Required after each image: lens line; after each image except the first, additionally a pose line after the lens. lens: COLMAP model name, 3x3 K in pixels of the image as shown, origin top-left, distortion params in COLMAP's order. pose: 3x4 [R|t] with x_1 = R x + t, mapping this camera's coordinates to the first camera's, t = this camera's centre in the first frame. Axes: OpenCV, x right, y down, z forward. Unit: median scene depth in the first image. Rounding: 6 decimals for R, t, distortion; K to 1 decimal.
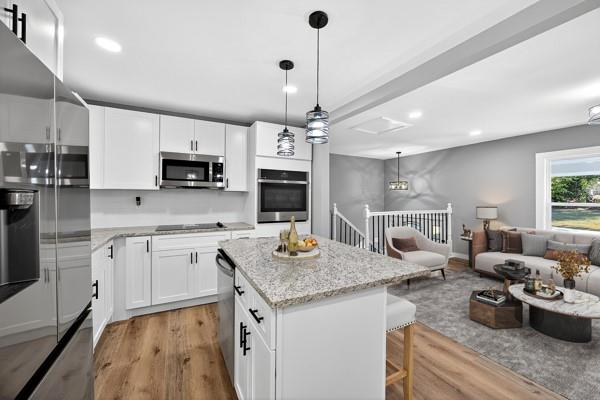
lens RADIAL K [[233.4, 0, 301.9], [0, 233.4, 197.2], [0, 0, 1]] dist [-0.002784, 0.000108]
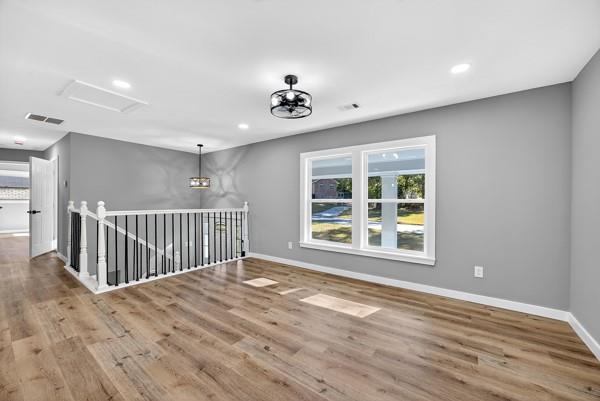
lens RADIAL K [[237.1, 0, 300.0], [0, 237.1, 200.5], [0, 0, 1]] dist [-0.000415, 0.000038]
pose [[0.905615, 0.000281, 0.424101, 0.667450], [-0.000415, 1.000000, 0.000224, 0.034201], [-0.424100, -0.000379, 0.905615, 0.028198]]
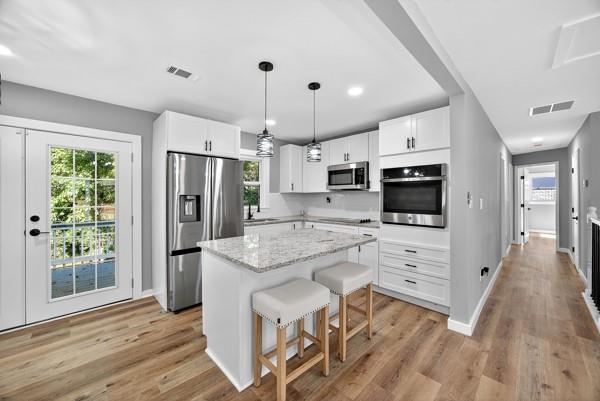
lens RADIAL K [[232.4, 0, 305.5], [0, 232.4, 196.1], [0, 0, 1]] dist [-0.001342, 0.000105]
pose [[0.290064, -0.007293, -0.956979, 0.638517], [-0.001757, 0.999965, -0.008153, 0.003389], [0.957006, 0.004046, 0.290041, 0.372854]]
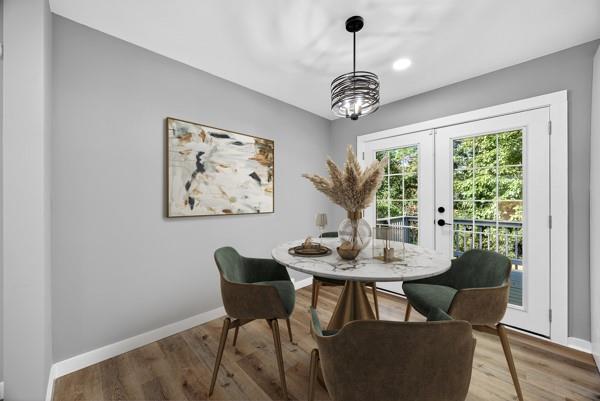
lens RADIAL K [[227.2, 0, 300.0], [0, 227.2, 200.5], [0, 0, 1]] dist [-0.002855, -0.000169]
pose [[-0.958000, -0.000994, -0.286766, 0.379101], [-0.003345, 0.999965, 0.007710, 0.032948], [0.286749, 0.008345, -0.957970, 0.367661]]
